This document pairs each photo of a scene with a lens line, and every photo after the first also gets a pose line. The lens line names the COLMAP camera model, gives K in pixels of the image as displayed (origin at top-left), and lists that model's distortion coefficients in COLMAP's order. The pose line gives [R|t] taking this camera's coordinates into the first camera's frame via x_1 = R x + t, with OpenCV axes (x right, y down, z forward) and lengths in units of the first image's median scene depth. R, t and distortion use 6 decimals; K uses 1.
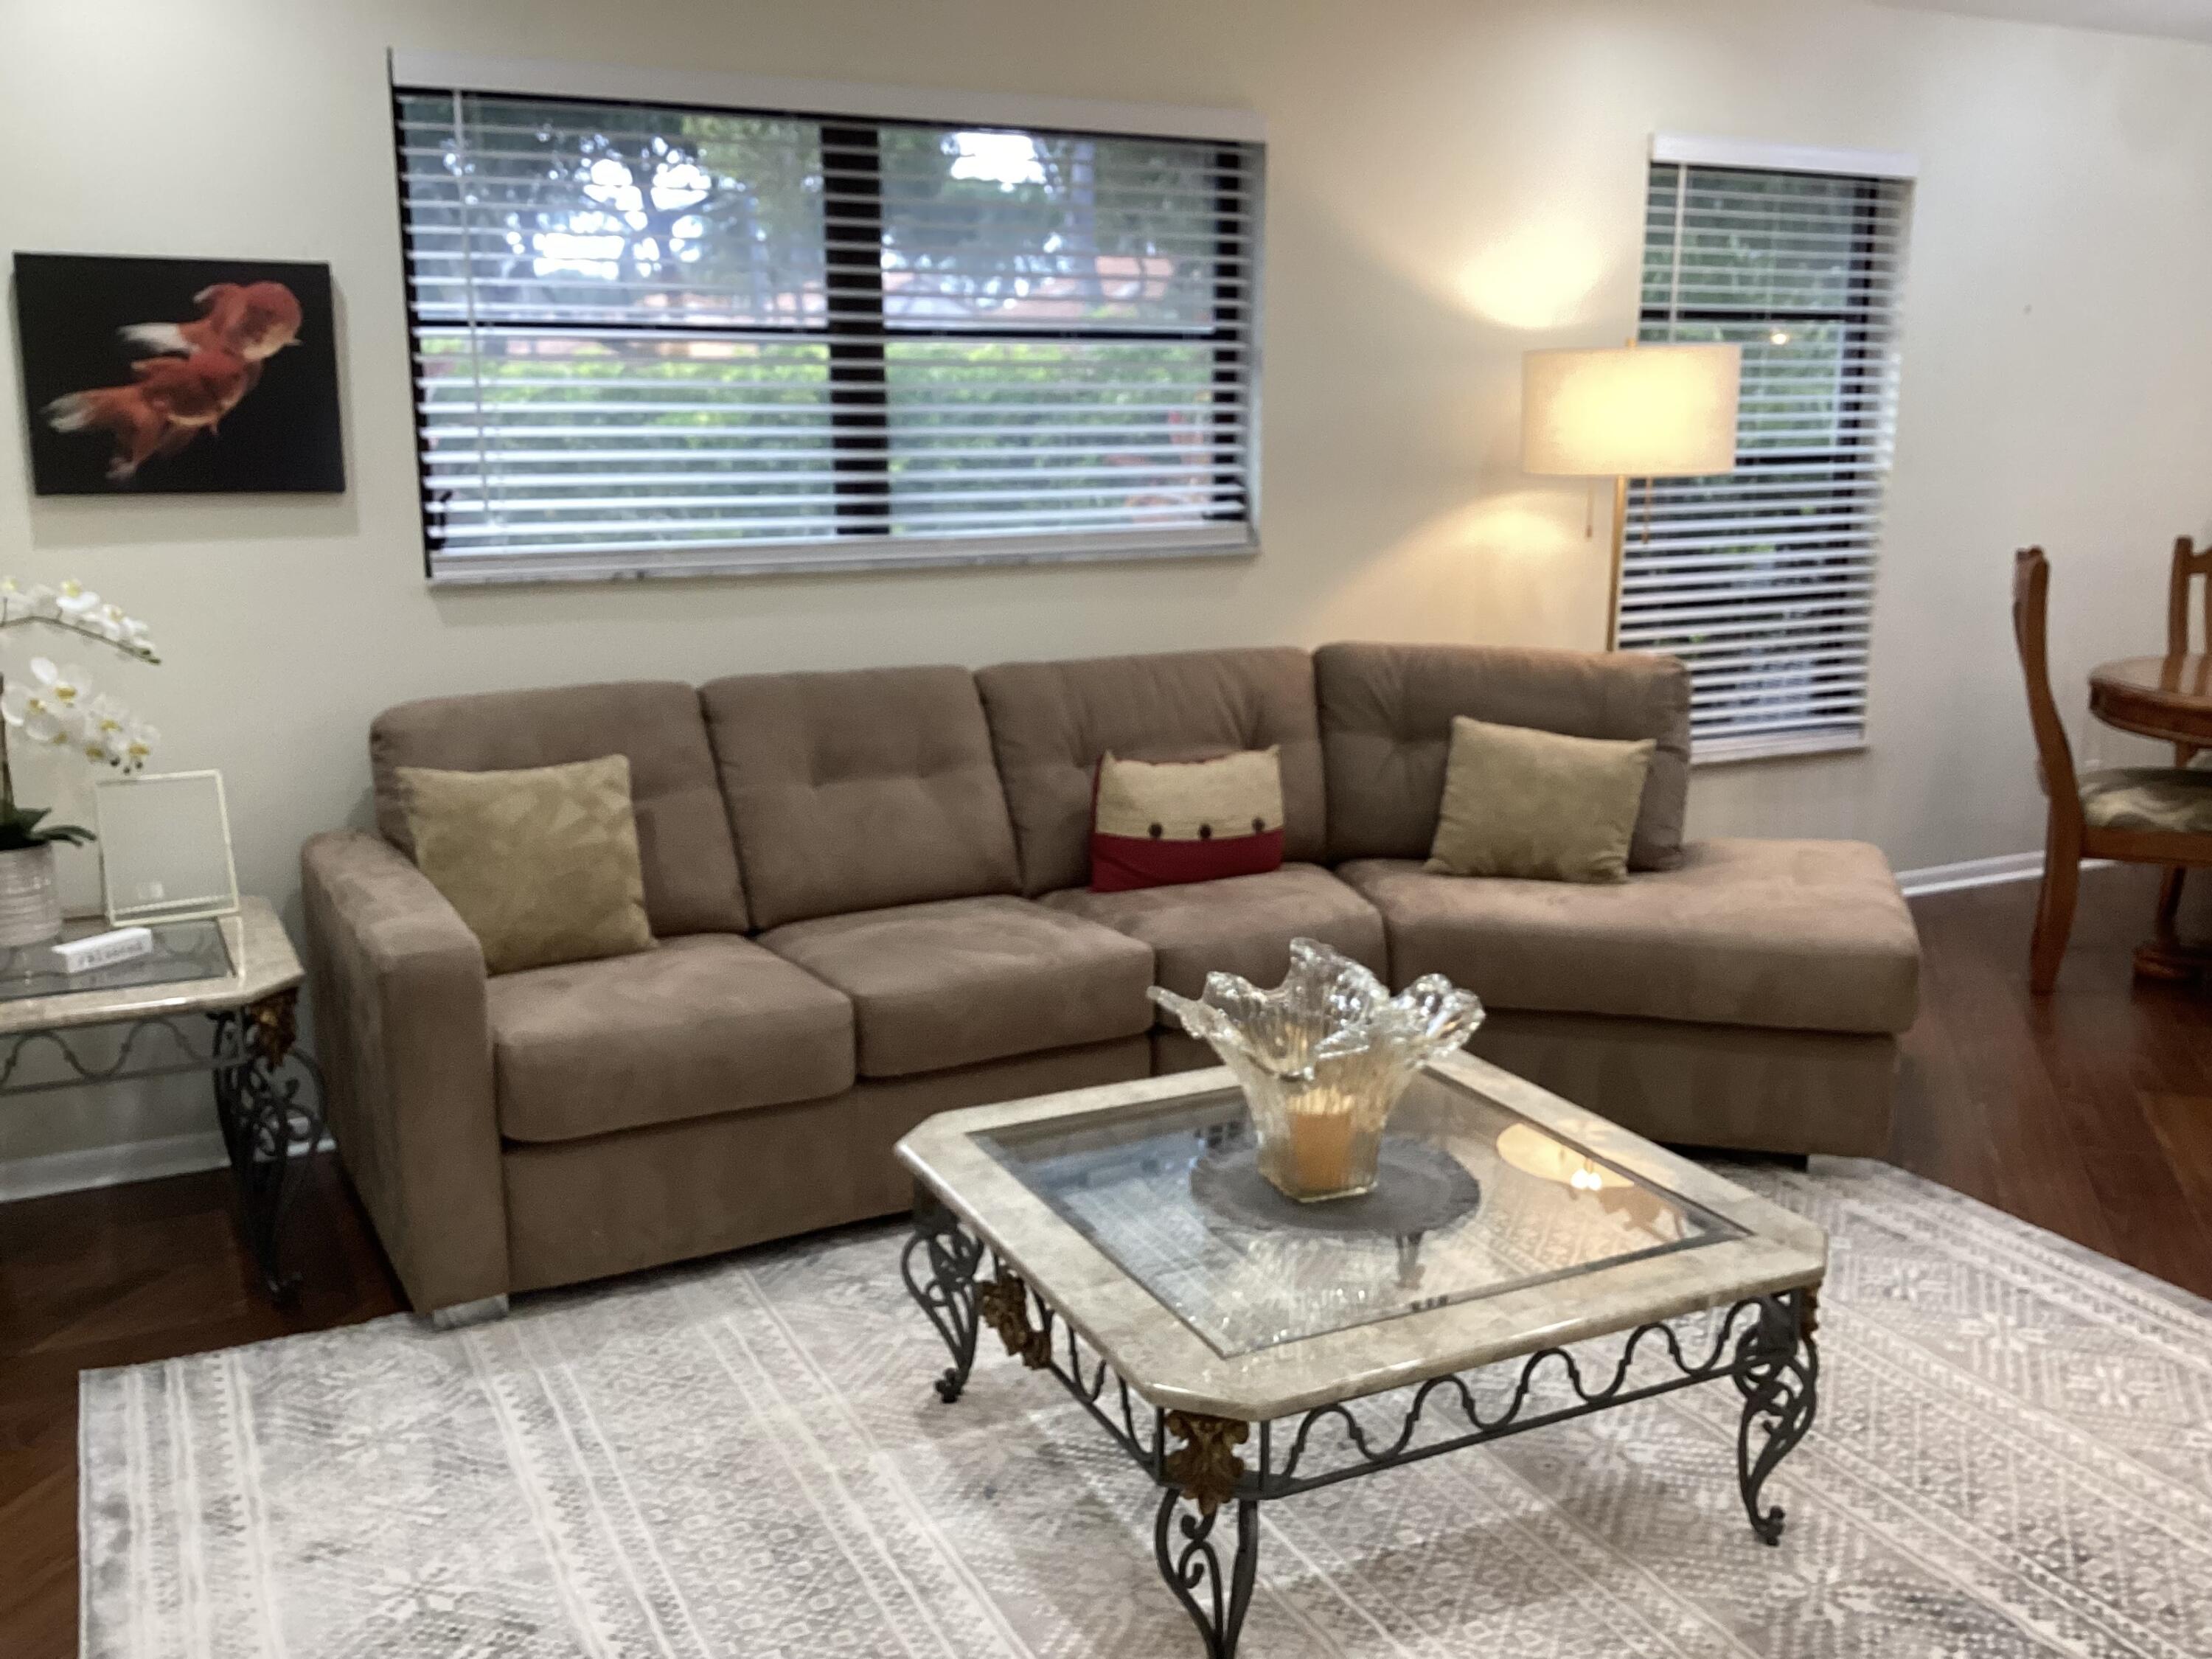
lens RADIAL K [[2131.2, 0, 1106.0], [0, 2131.2, 829.5], [0, 0, 1]] dist [0.140827, -0.361893]
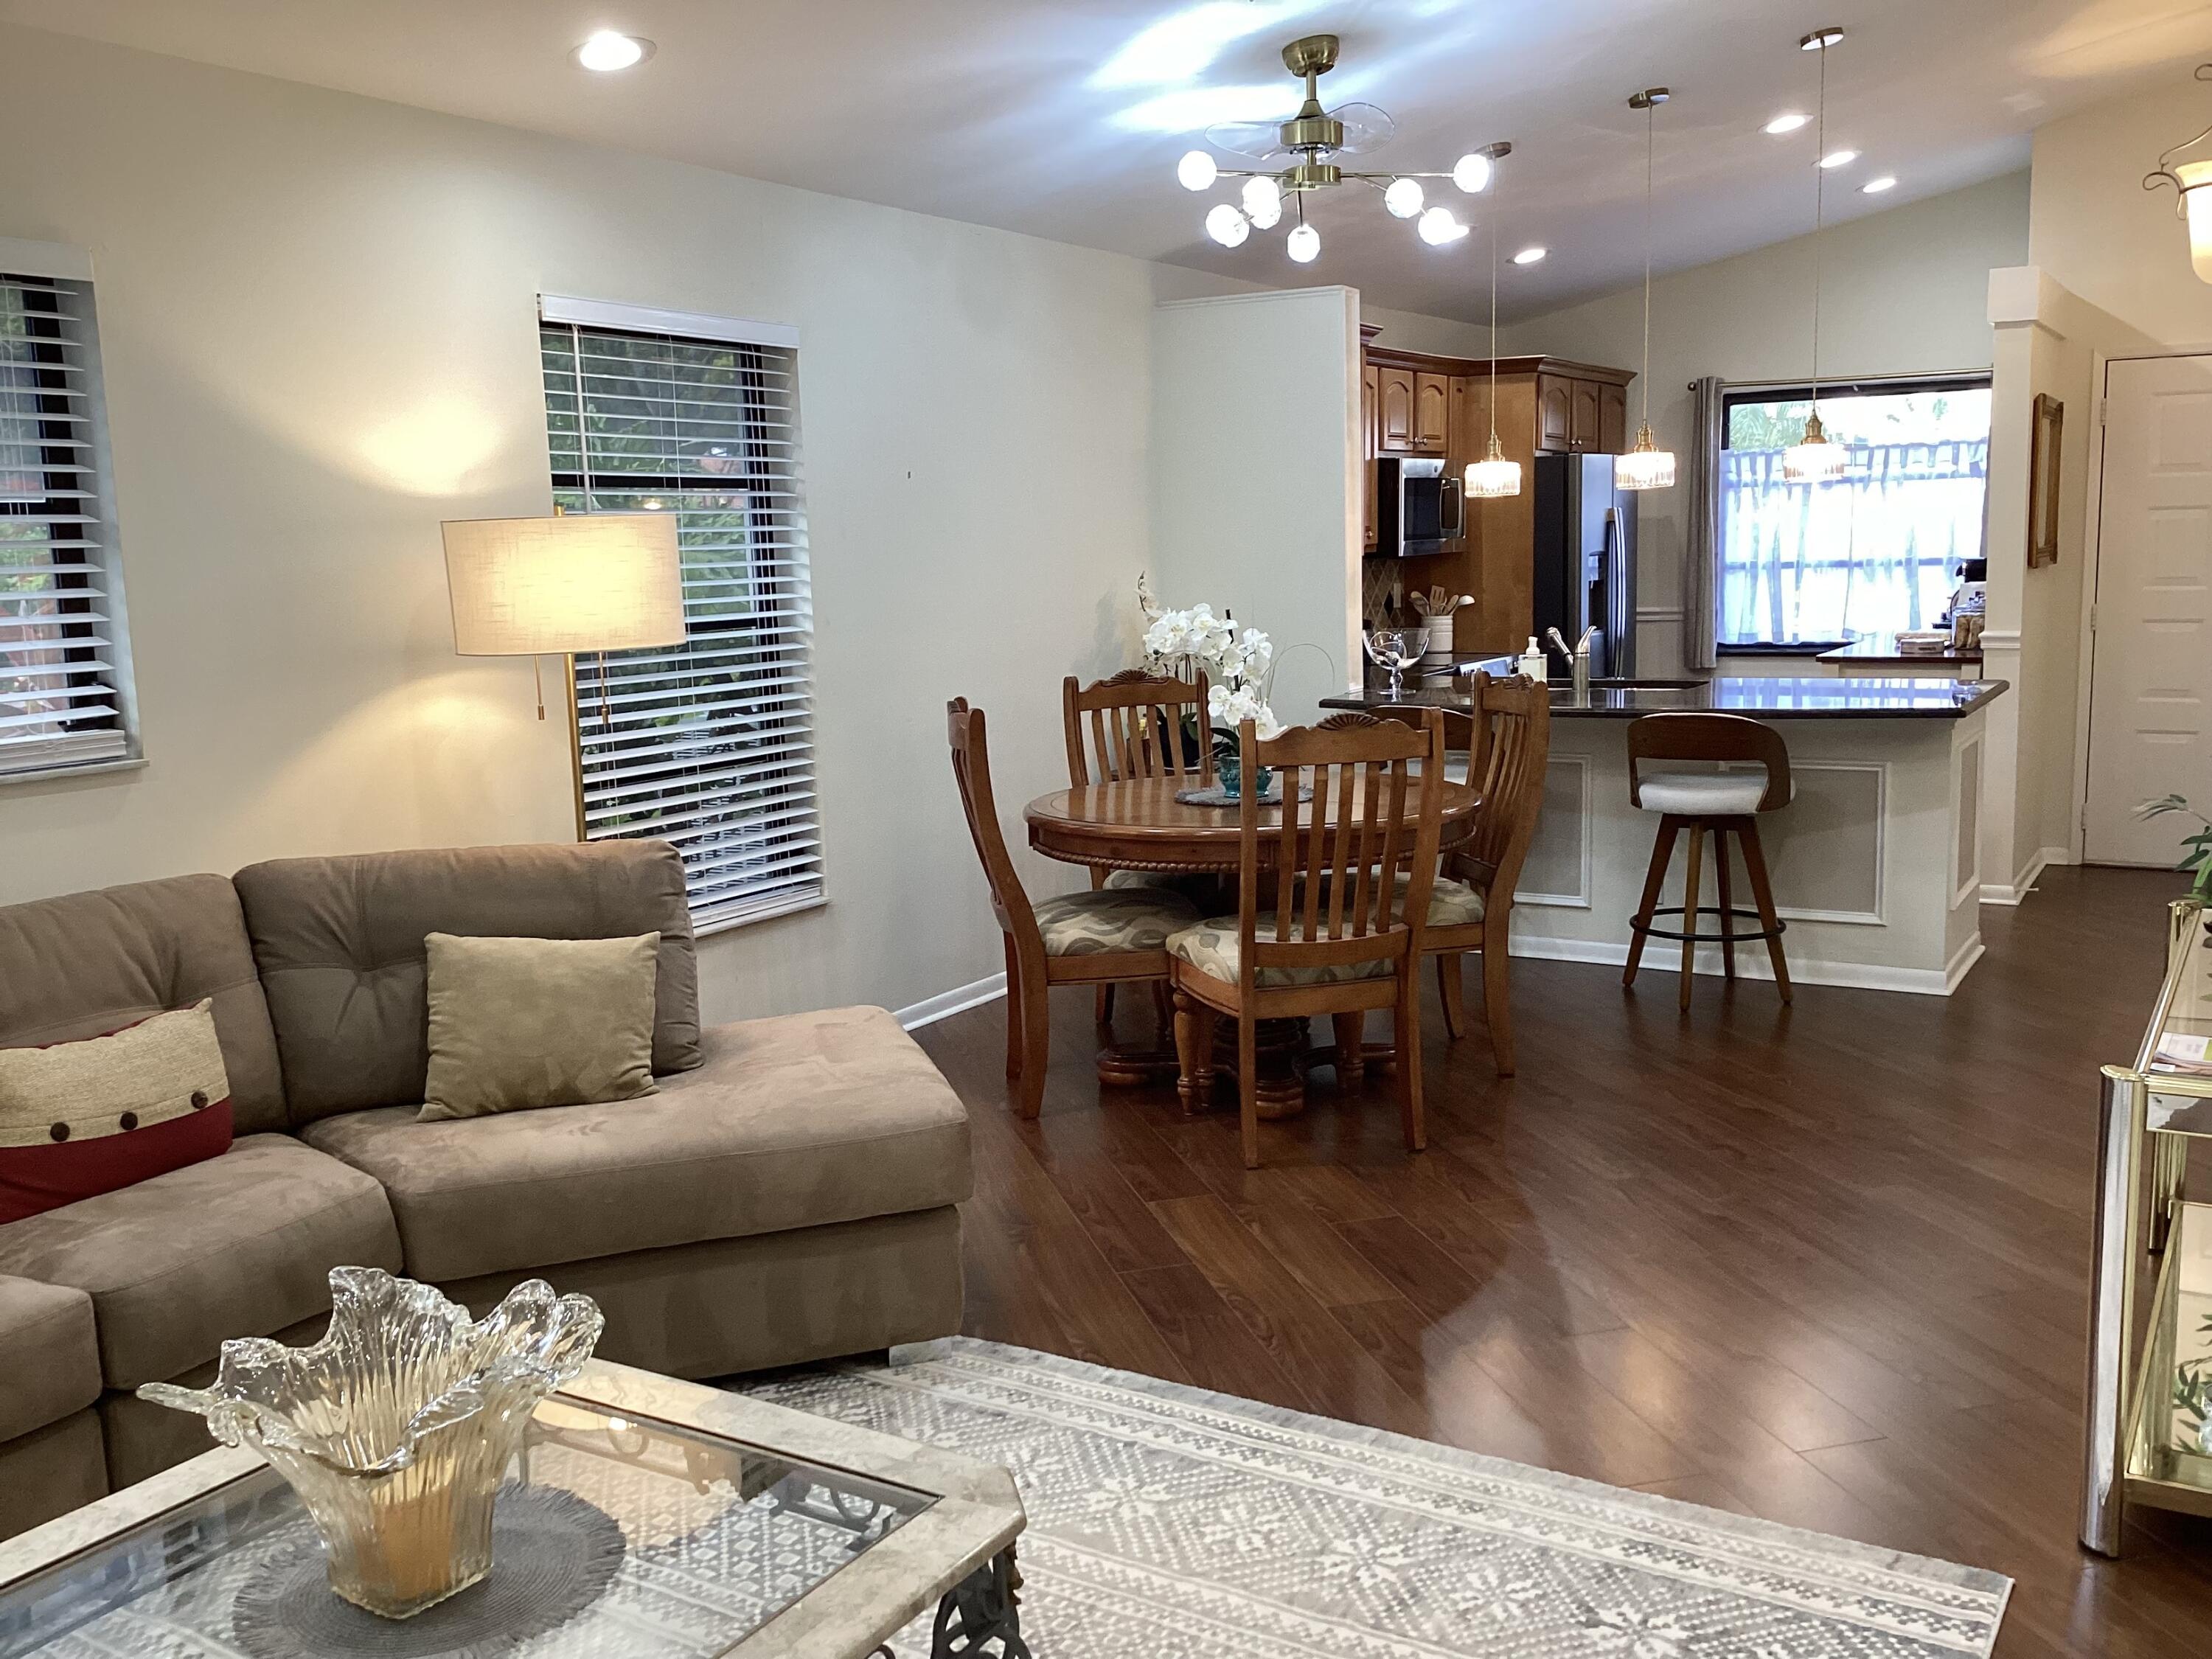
lens RADIAL K [[1976.6, 0, 1106.0], [0, 1976.6, 829.5], [0, 0, 1]] dist [0.138612, -0.254237]
pose [[0.839585, -0.105982, 0.532789, -0.034071], [0.140442, 0.989788, -0.024425, -0.035354], [-0.524759, 0.095333, 0.845896, 0.159767]]
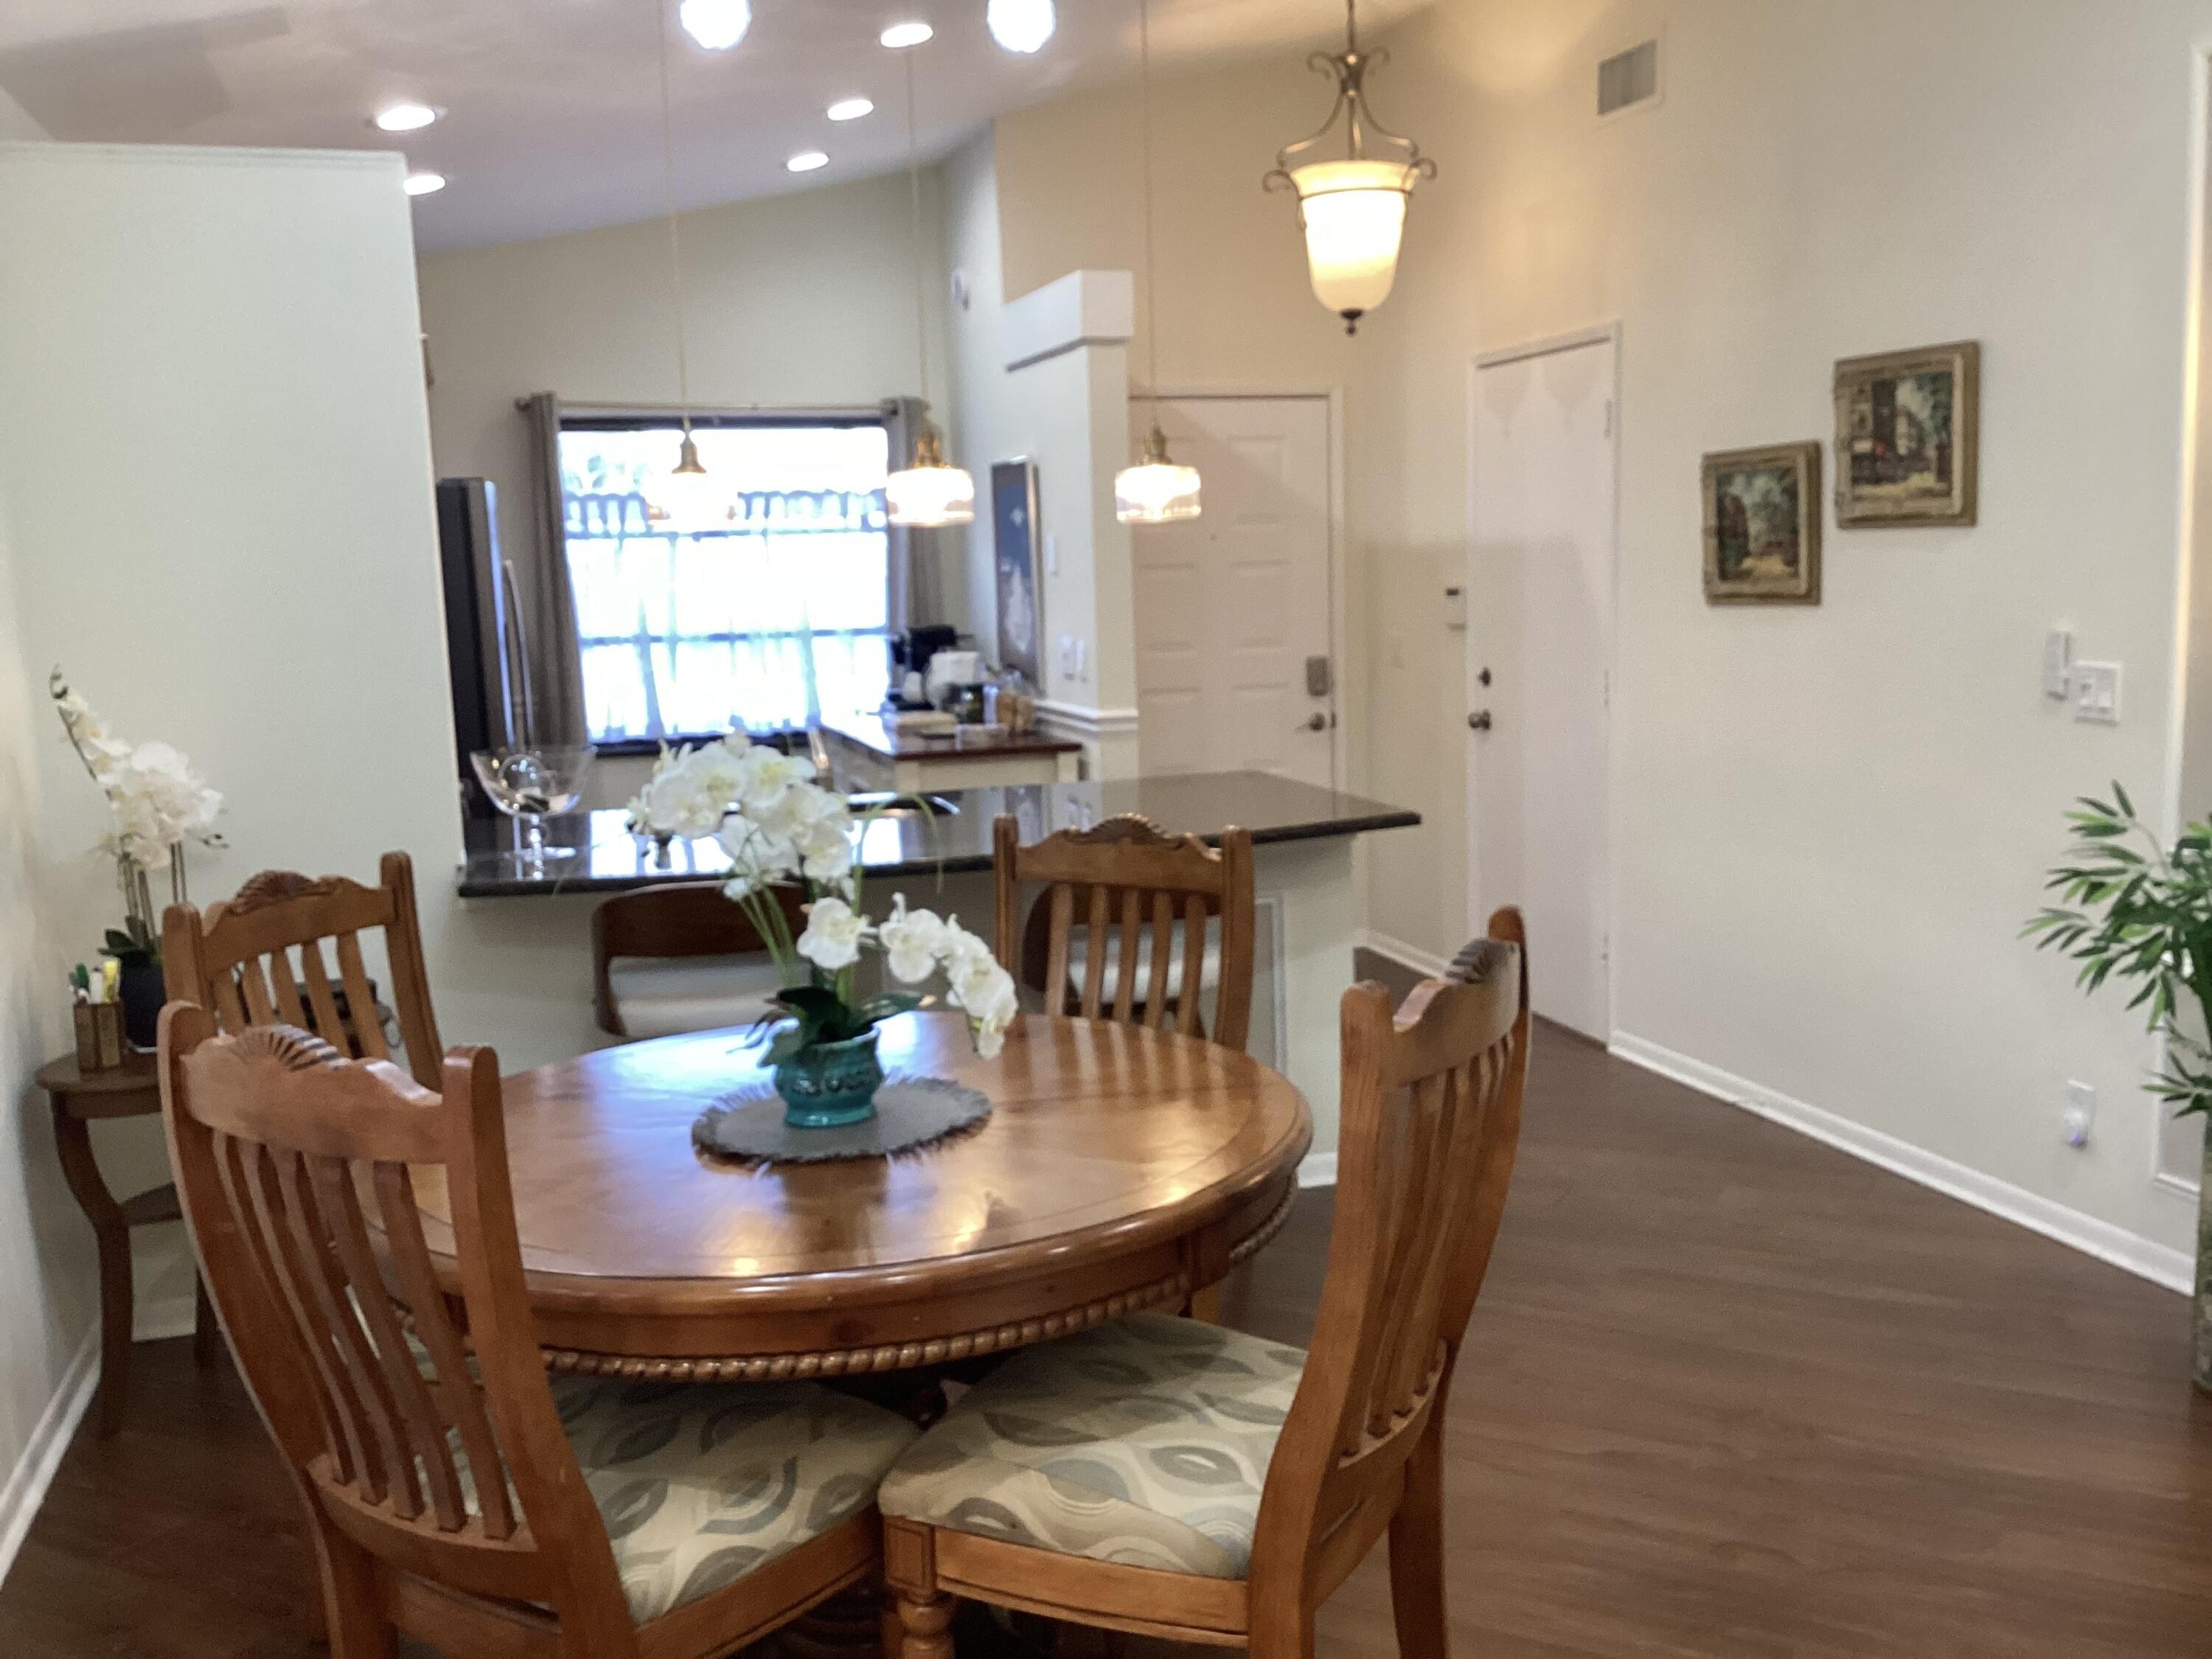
lens RADIAL K [[1976.6, 0, 1106.0], [0, 1976.6, 829.5], [0, 0, 1]] dist [0.138612, -0.254237]
pose [[0.144694, -0.141175, 0.979353, 0.108572], [0.230288, 0.967395, 0.105427, -0.176103], [-0.962305, 0.210279, 0.172487, 0.830509]]
